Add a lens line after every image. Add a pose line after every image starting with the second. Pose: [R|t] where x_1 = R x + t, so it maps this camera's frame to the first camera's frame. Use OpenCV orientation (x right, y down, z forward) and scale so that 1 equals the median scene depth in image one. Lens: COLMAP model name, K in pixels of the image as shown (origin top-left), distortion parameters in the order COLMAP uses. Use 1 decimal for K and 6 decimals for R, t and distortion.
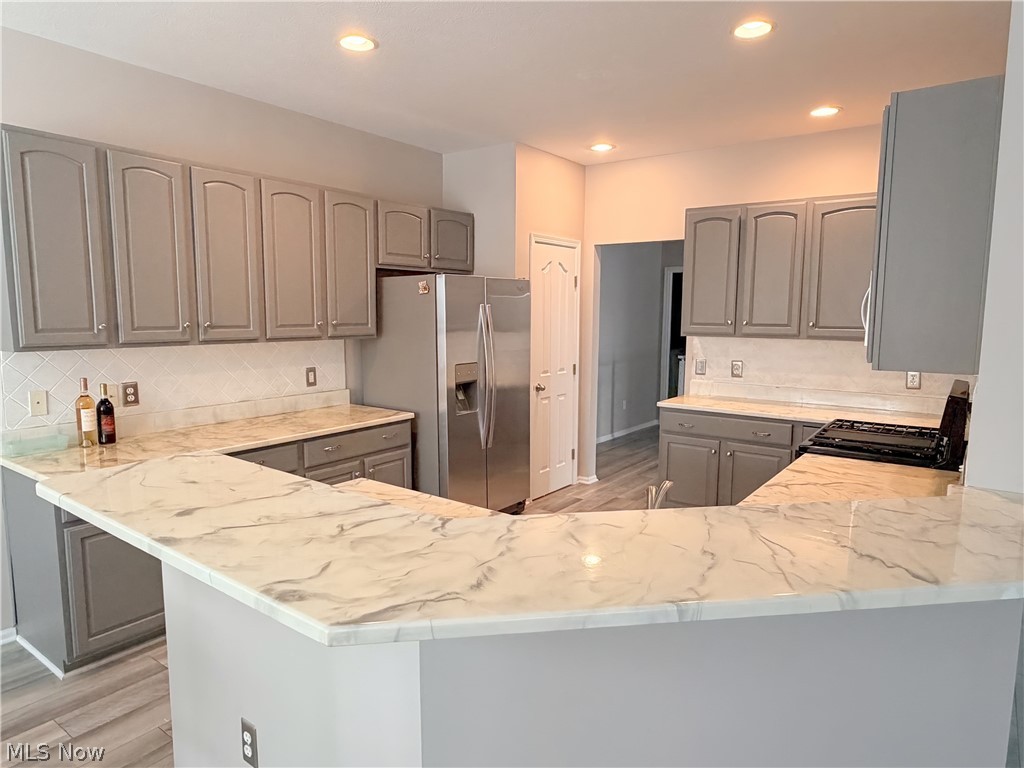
lens RADIAL K [[632.5, 0, 512.0], [0, 632.5, 384.0], [0, 0, 1]] dist [0.004092, 0.000163]
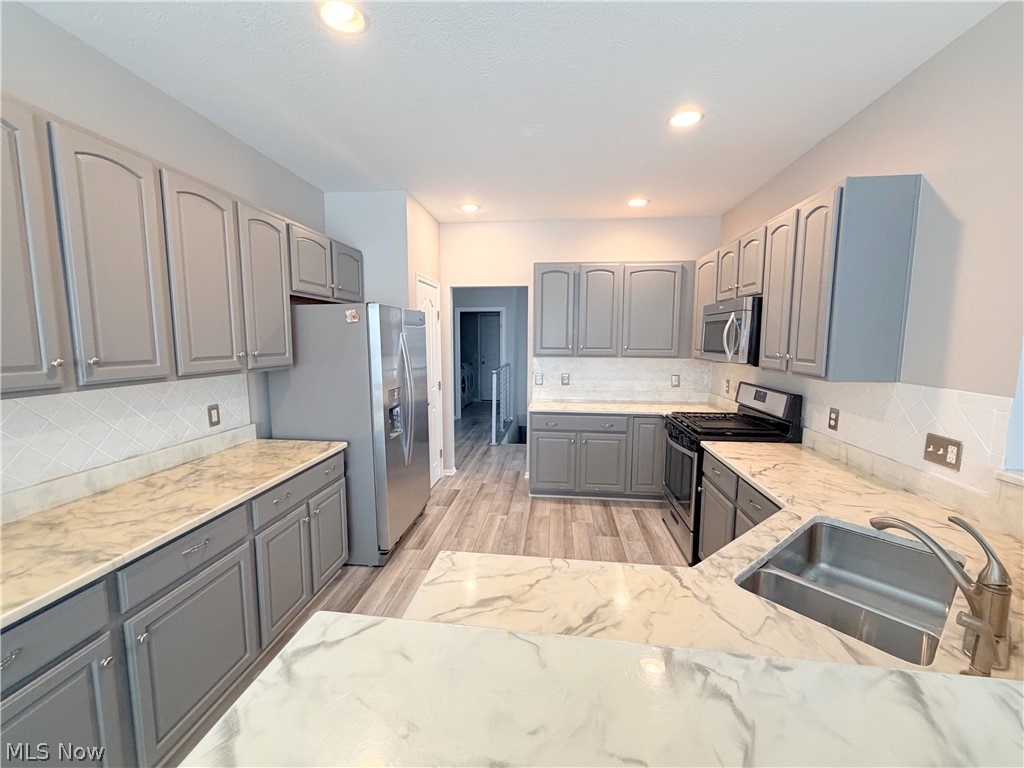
lens RADIAL K [[413.4, 0, 512.0], [0, 413.4, 384.0], [0, 0, 1]] dist [-0.000937, -0.000102]
pose [[0.867907, -0.057896, 0.493341, -0.238092], [0.060492, 0.998111, 0.010713, -0.035653], [-0.493029, 0.020546, 0.869770, 0.296316]]
